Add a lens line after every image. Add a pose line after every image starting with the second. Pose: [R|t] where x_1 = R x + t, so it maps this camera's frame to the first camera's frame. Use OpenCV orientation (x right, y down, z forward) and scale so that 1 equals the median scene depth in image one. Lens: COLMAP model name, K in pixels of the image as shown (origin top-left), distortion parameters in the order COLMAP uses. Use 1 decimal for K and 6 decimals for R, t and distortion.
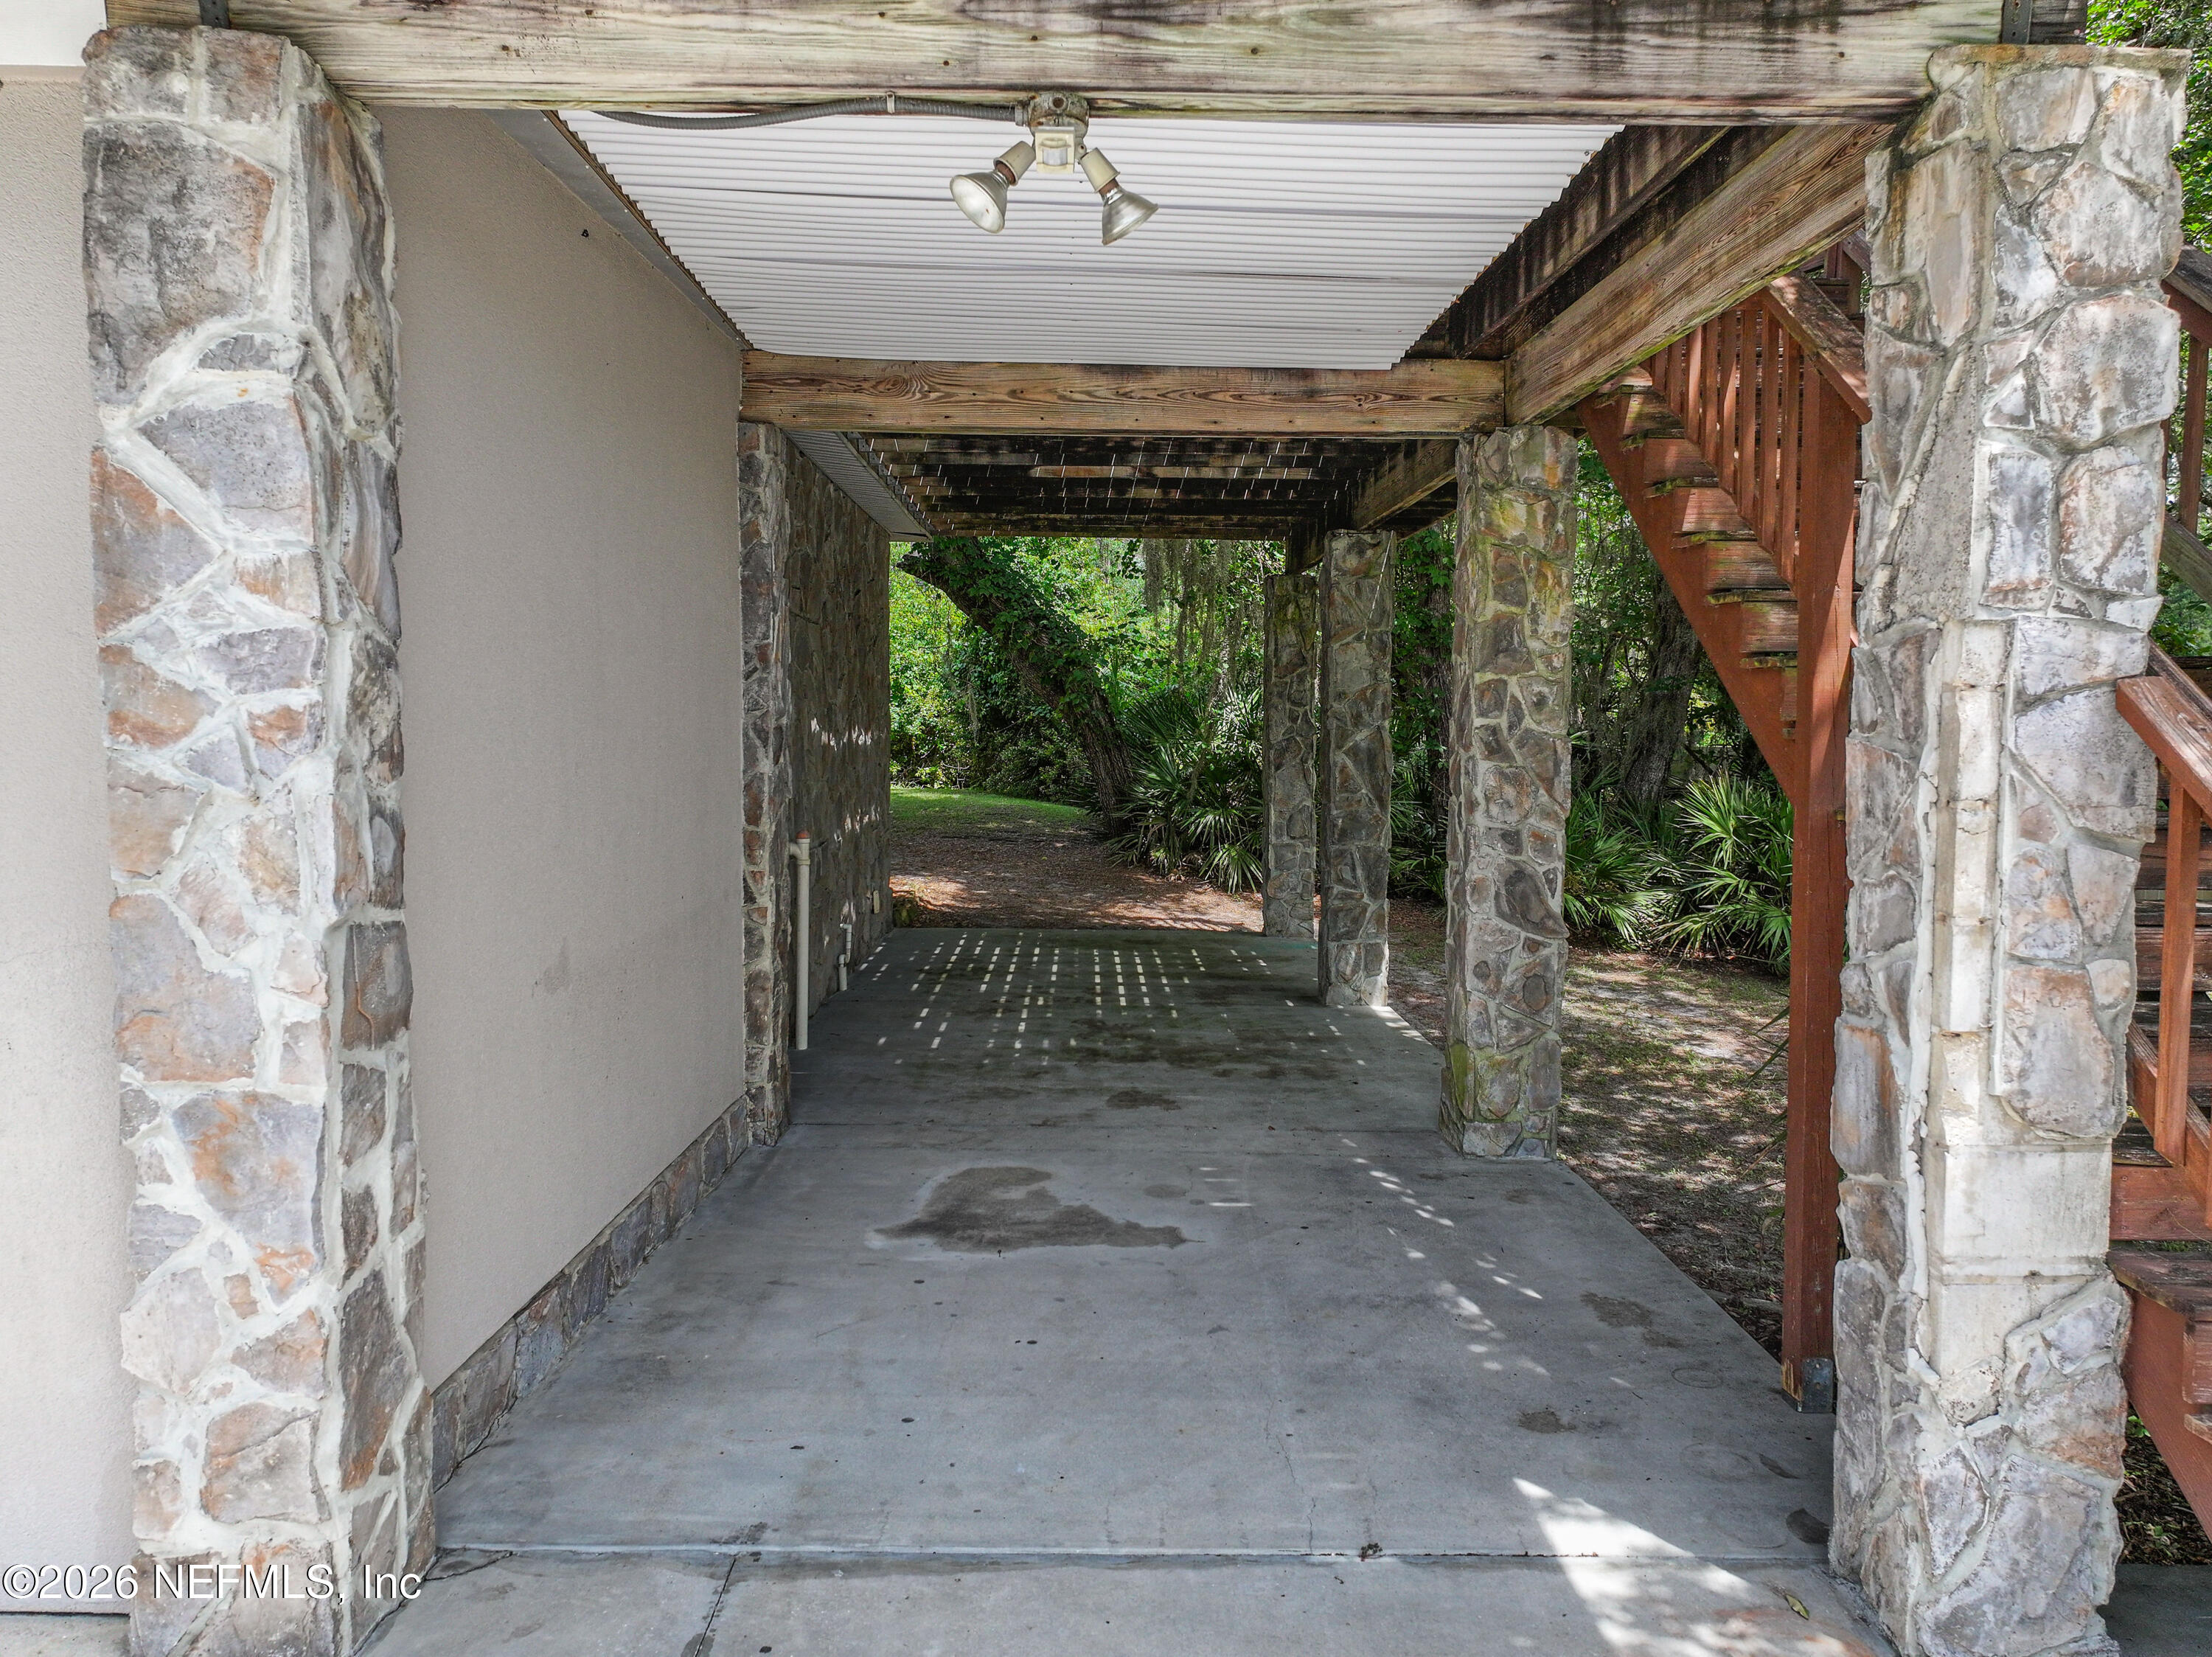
lens RADIAL K [[1563.6, 0, 1101.6], [0, 1563.6, 815.1], [0, 0, 1]] dist [0.006310, -0.000128]
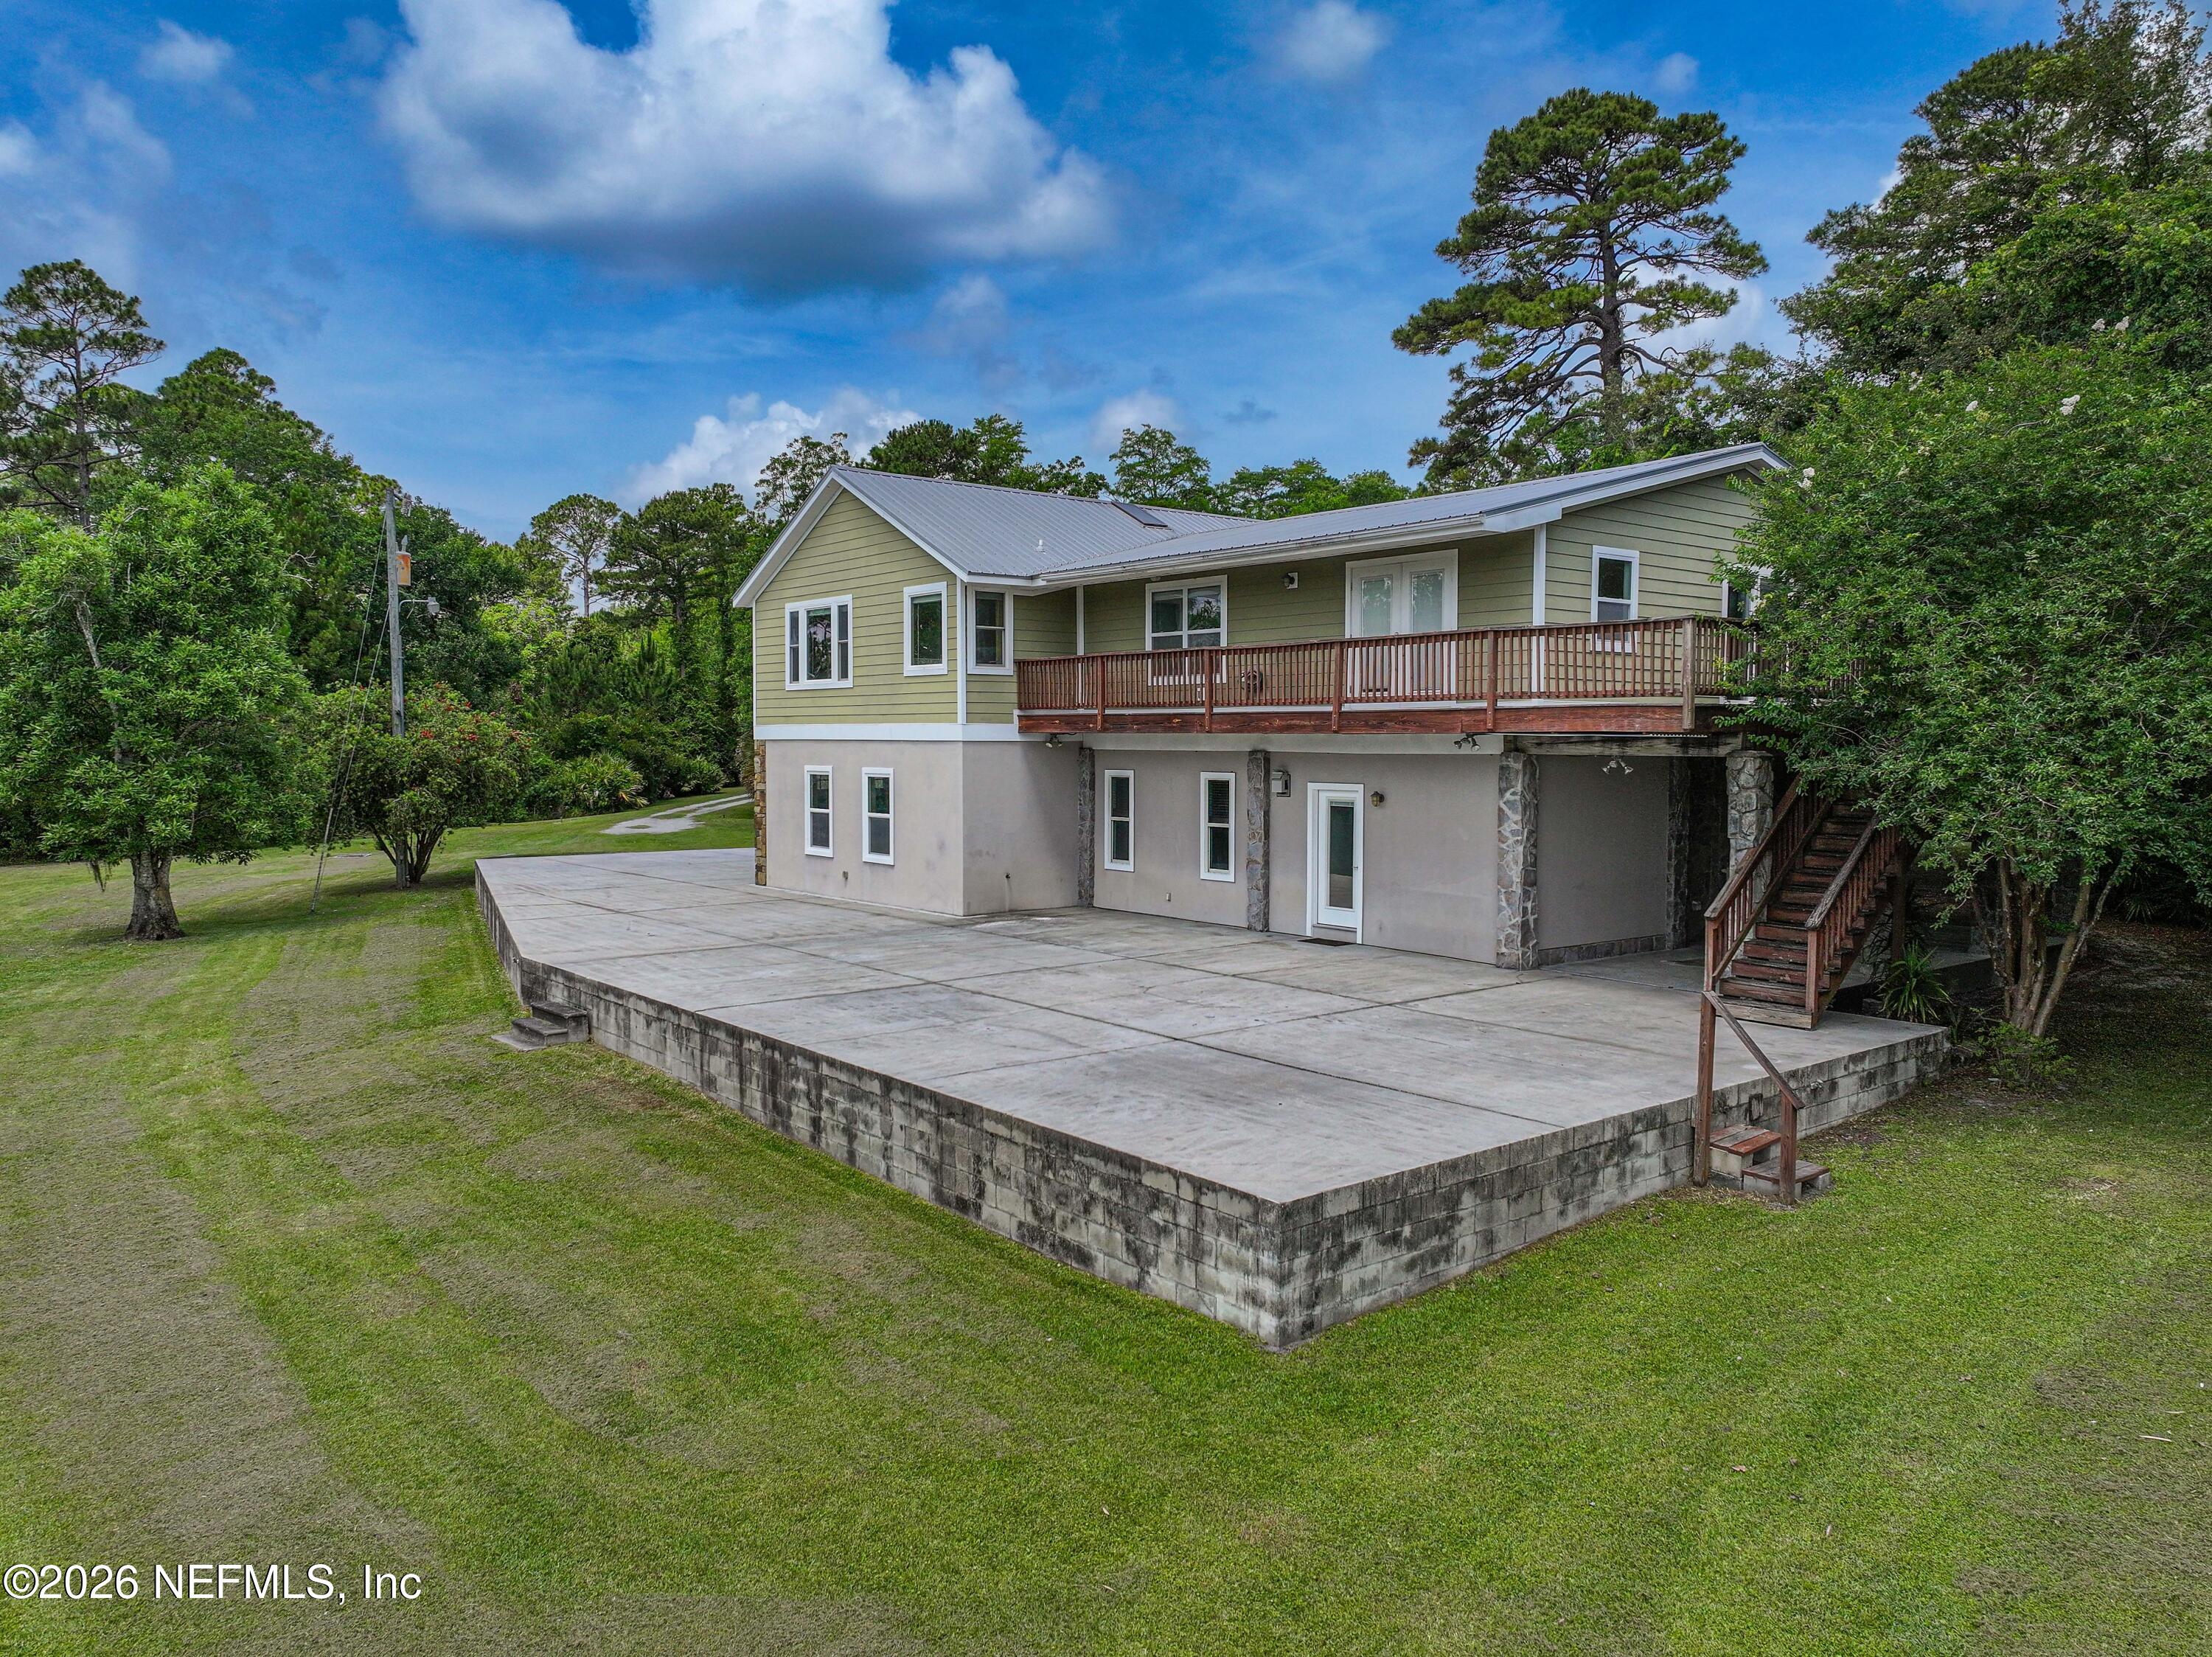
lens RADIAL K [[1518.5, 0, 1108.7], [0, 1518.5, 825.7], [0, 0, 1]] dist [0.004827, 0.007177]
pose [[0.608749, 0.038570, -0.792425, 3.982249], [-0.047385, 0.998802, 0.012214, -0.127529], [0.791946, 0.030113, 0.609848, -4.910275]]
